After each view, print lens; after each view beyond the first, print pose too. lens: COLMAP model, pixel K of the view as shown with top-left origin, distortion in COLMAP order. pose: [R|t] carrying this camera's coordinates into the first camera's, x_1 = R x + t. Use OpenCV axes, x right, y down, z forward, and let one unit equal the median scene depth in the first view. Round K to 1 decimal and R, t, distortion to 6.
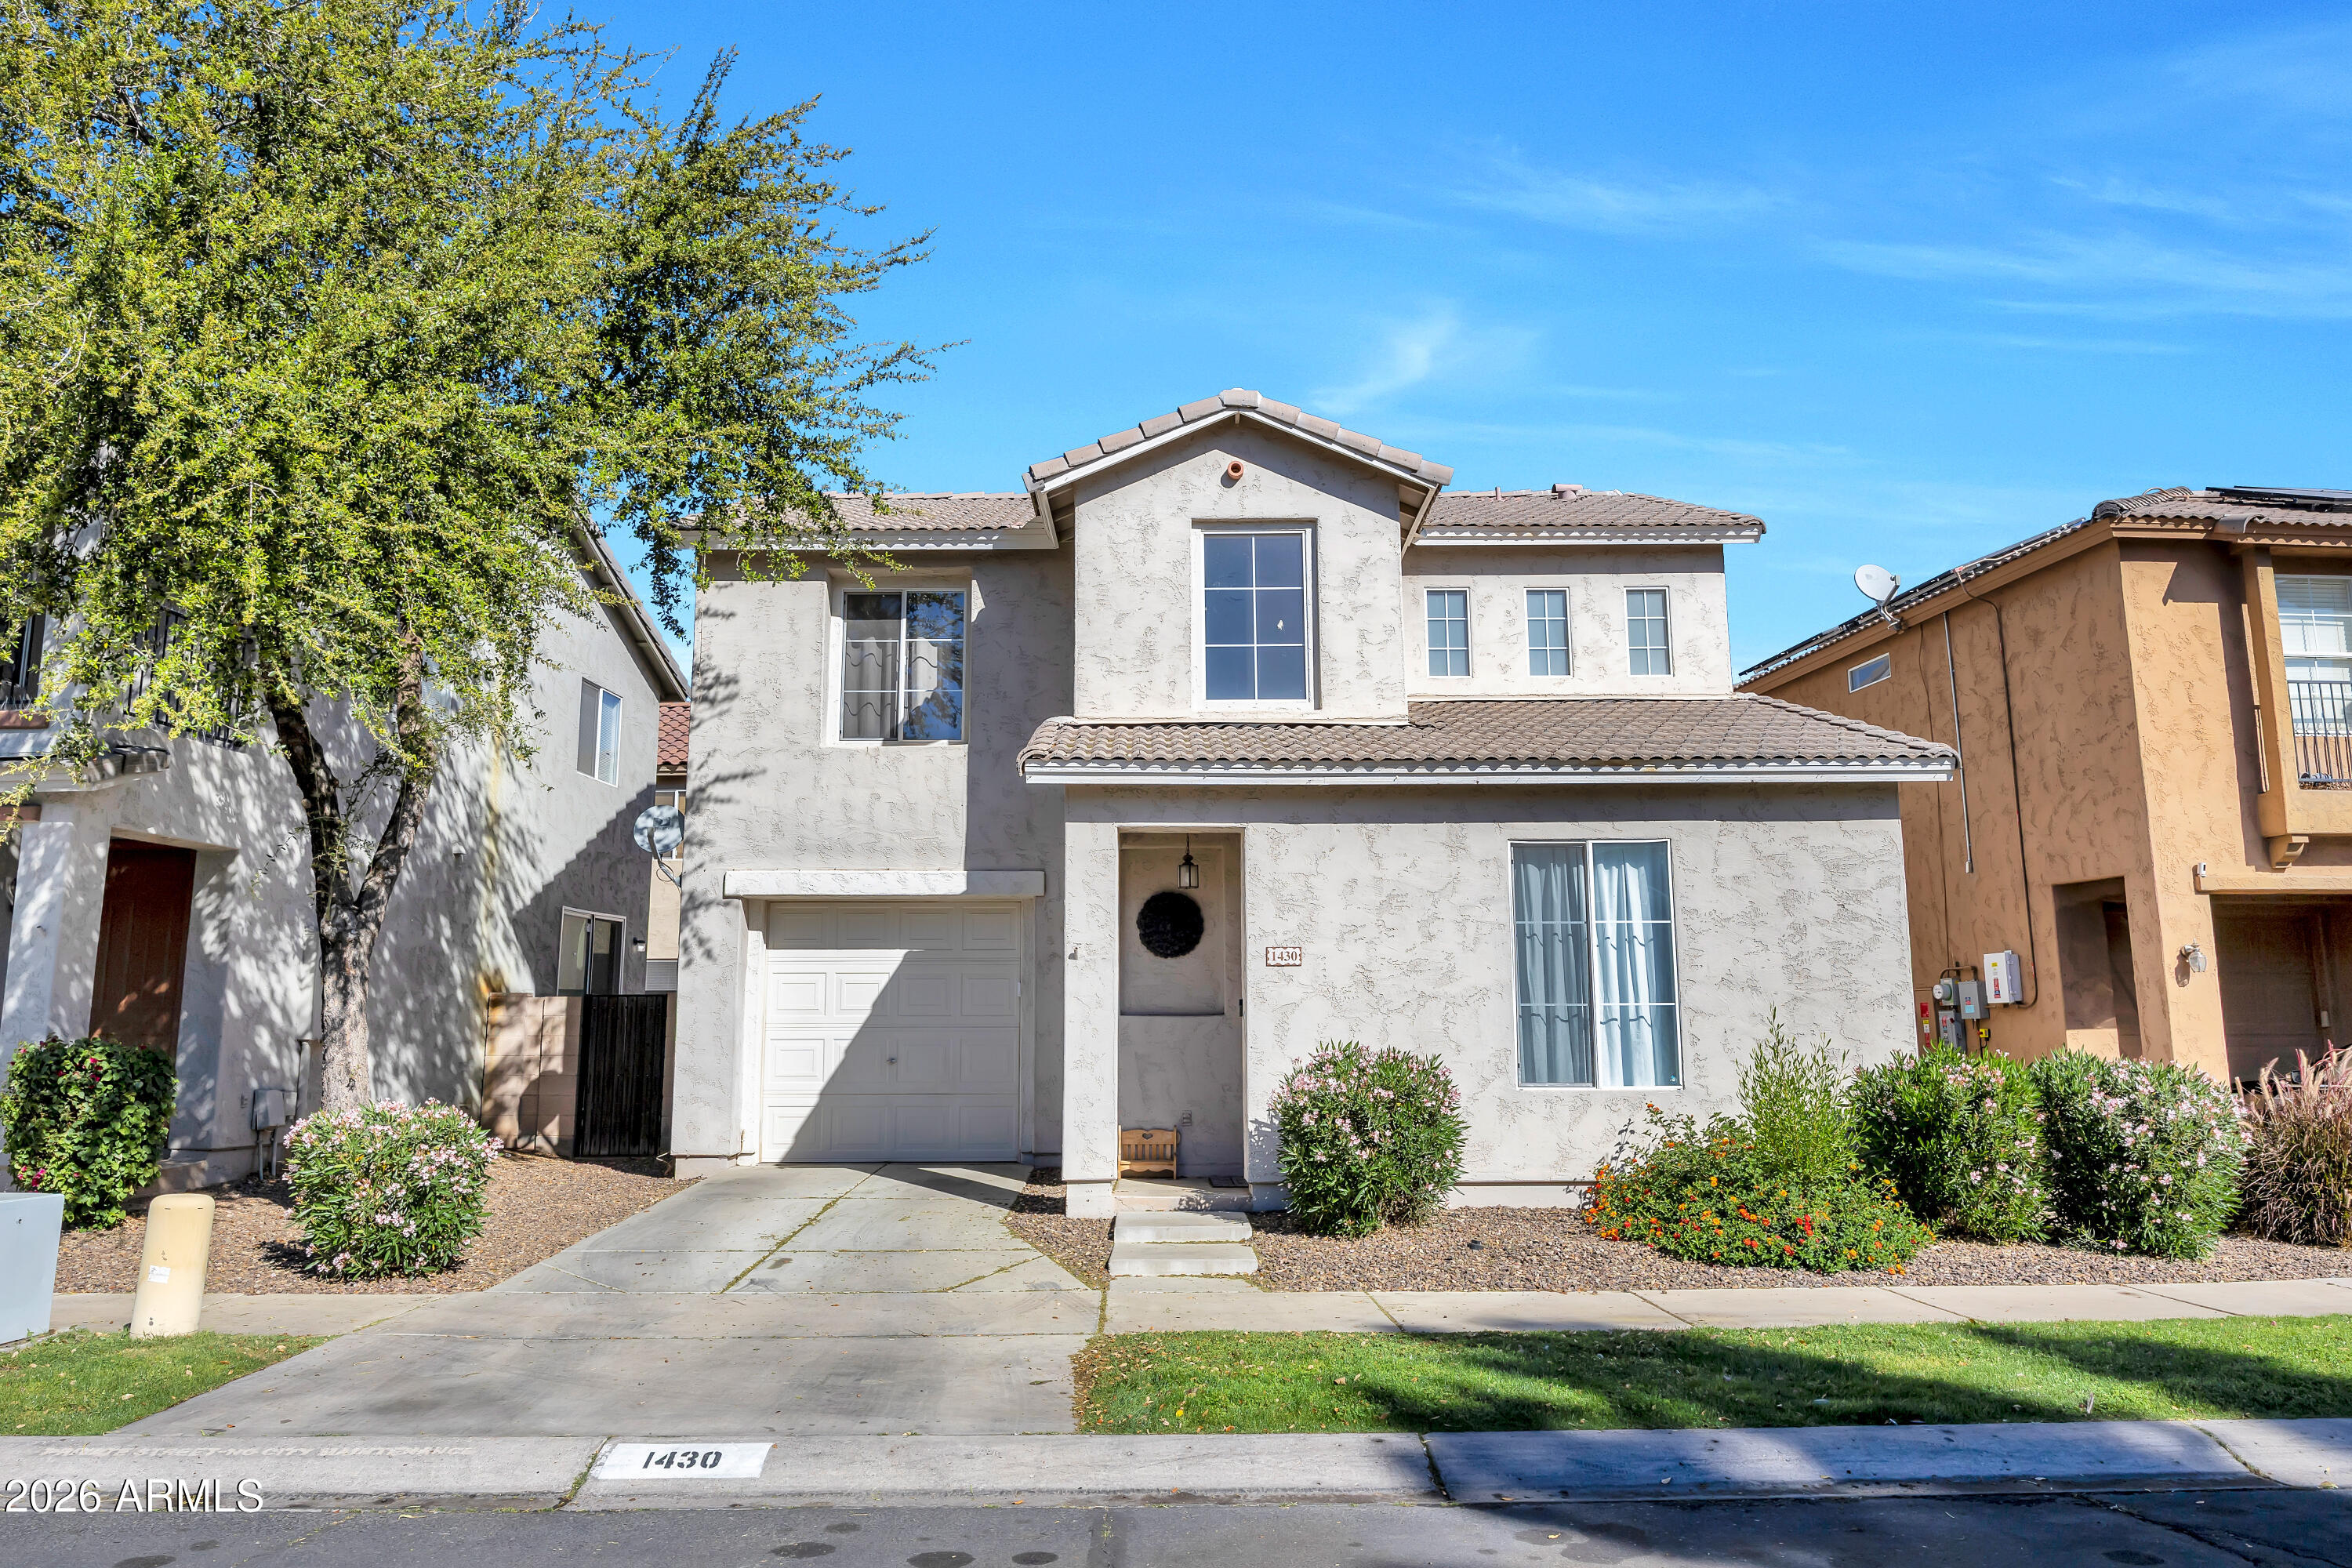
lens RADIAL K [[1445.2, 0, 1128.6], [0, 1445.2, 774.6], [0, 0, 1]] dist [0.005812, 0.001323]
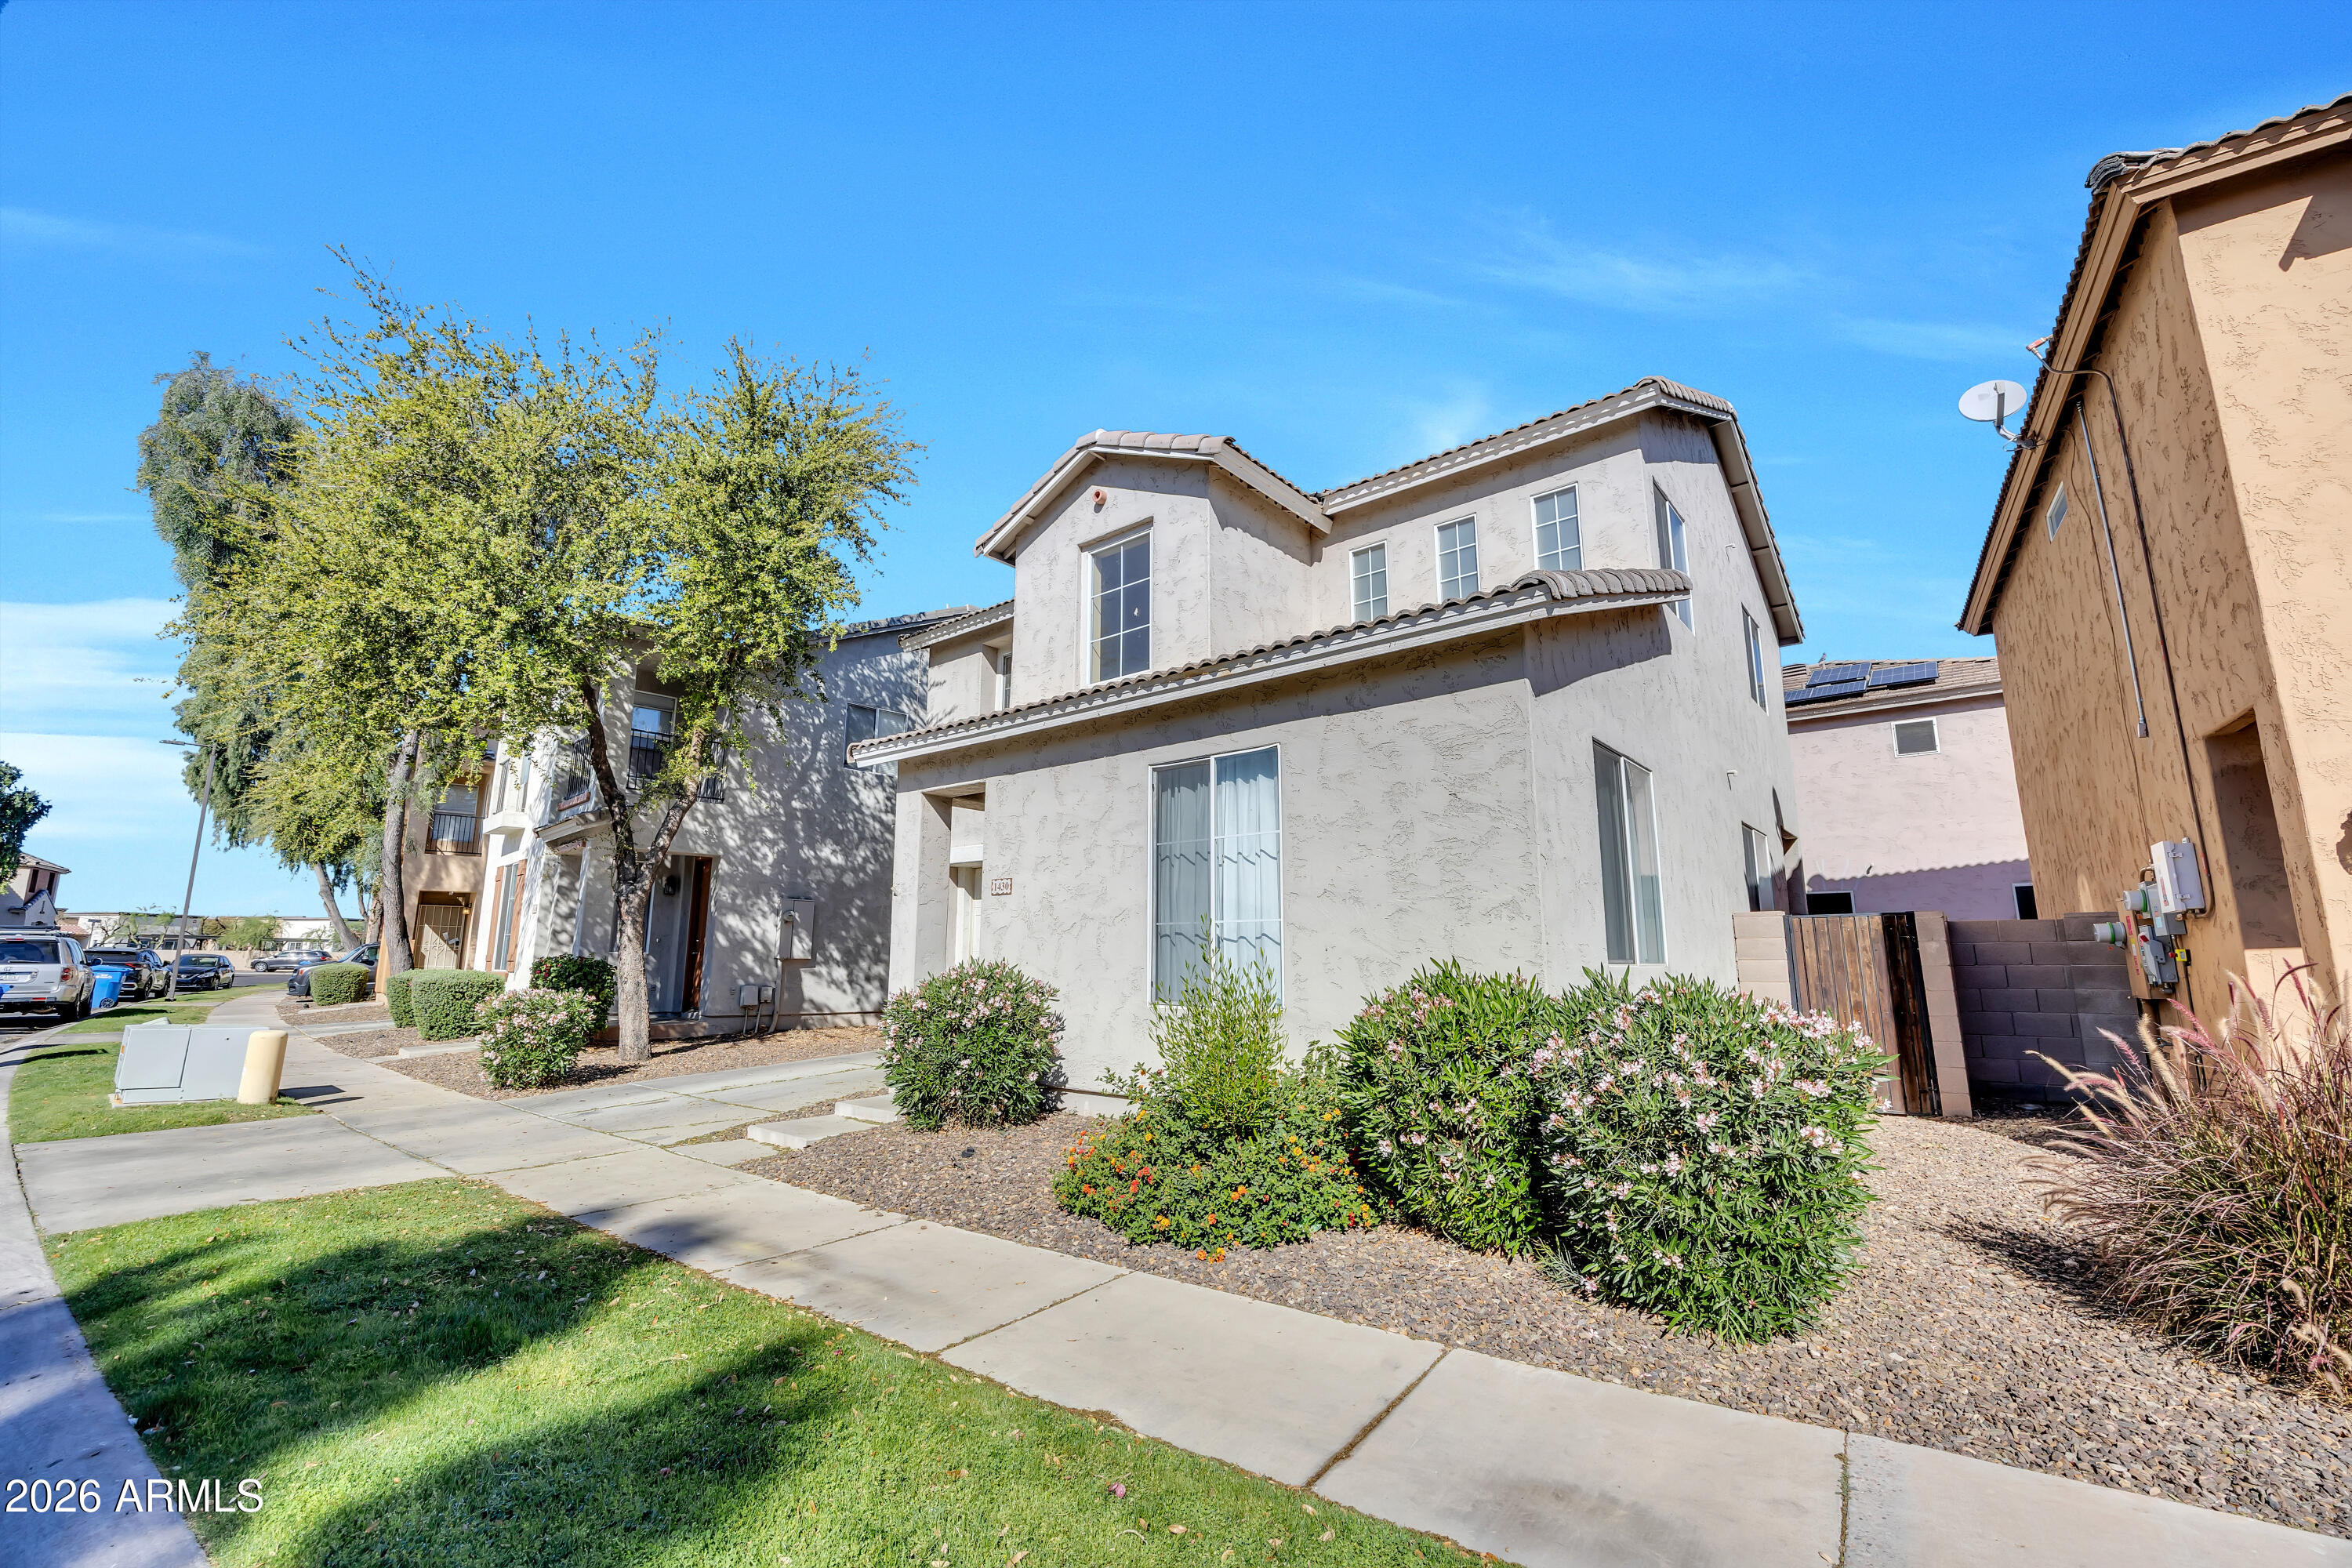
lens RADIAL K [[915.6, 0, 1176.0], [0, 915.6, 784.0], [0, 0, 1]] dist [-0.002966, -0.000260]
pose [[0.796889, -0.111876, -0.593676, 0.551211], [0.101242, 0.993537, -0.051332, 0.077764], [0.595582, -0.019200, 0.803065, 0.399956]]
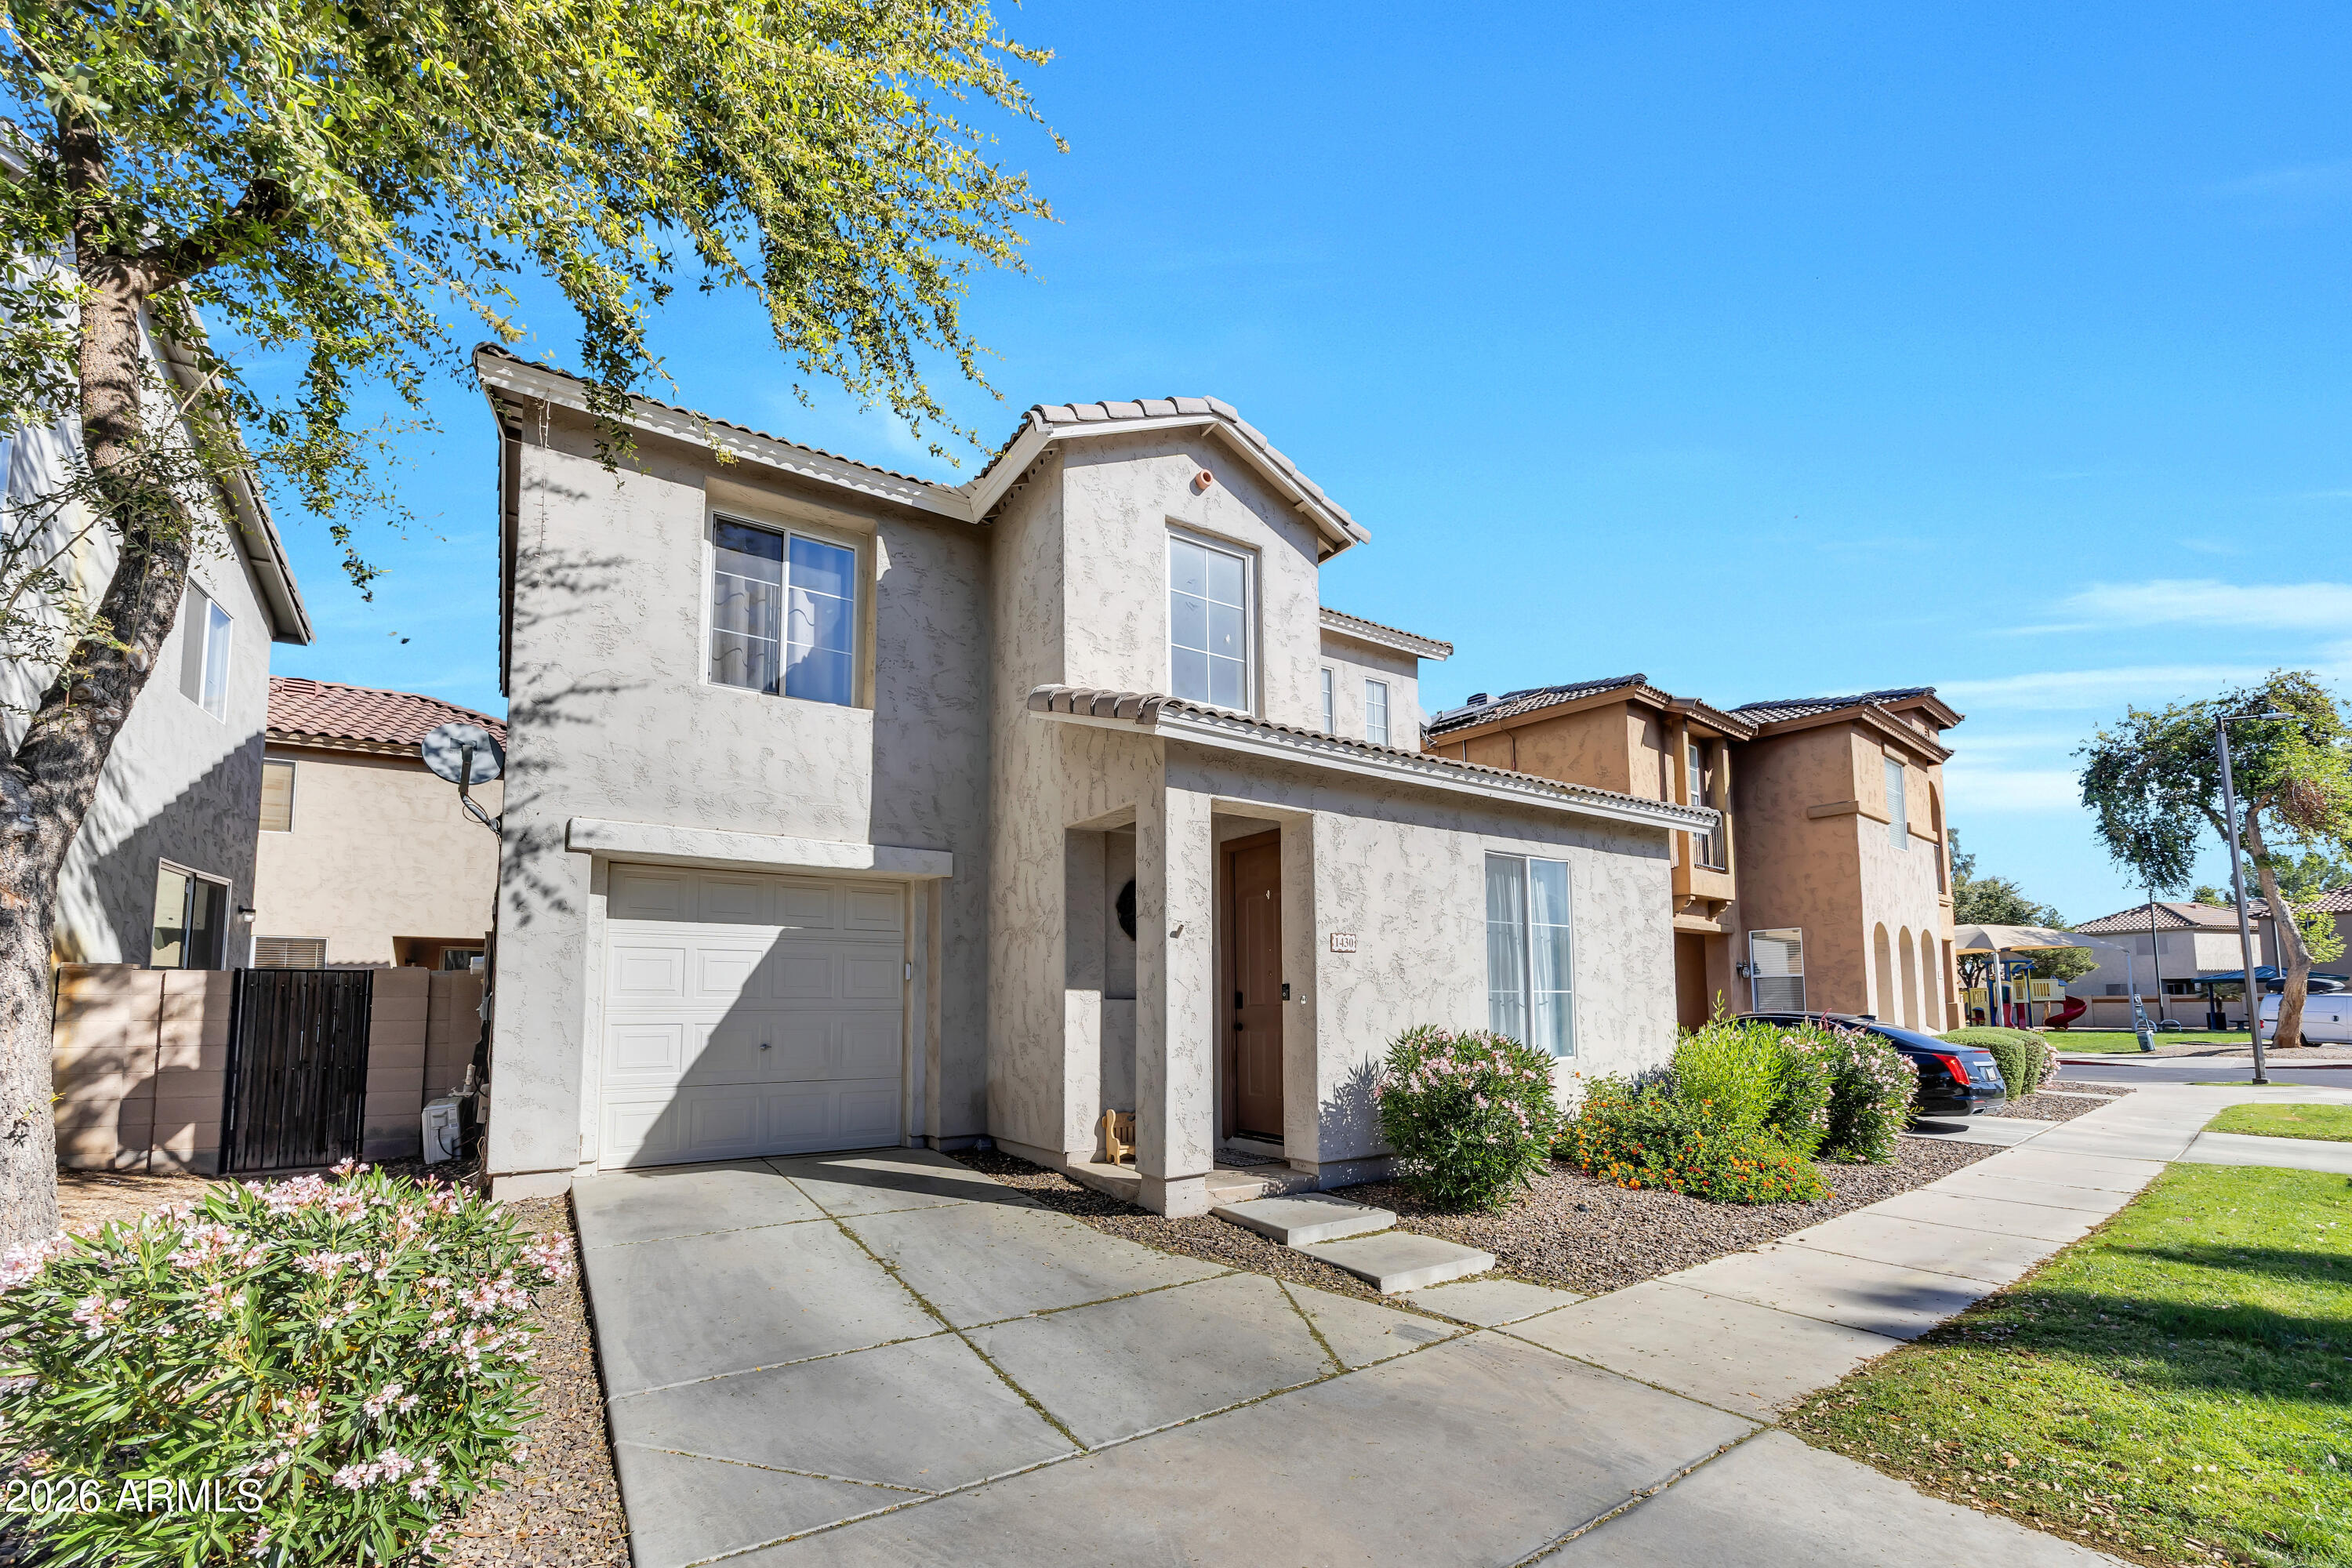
lens RADIAL K [[925.3, 0, 1101.6], [0, 925.3, 923.1], [0, 0, 1]] dist [-0.002766, -0.000362]
pose [[0.849570, 0.048945, 0.525201, -0.315535], [-0.091513, 0.994263, 0.055374, 0.074542], [-0.519478, -0.095107, 0.849175, 0.435874]]
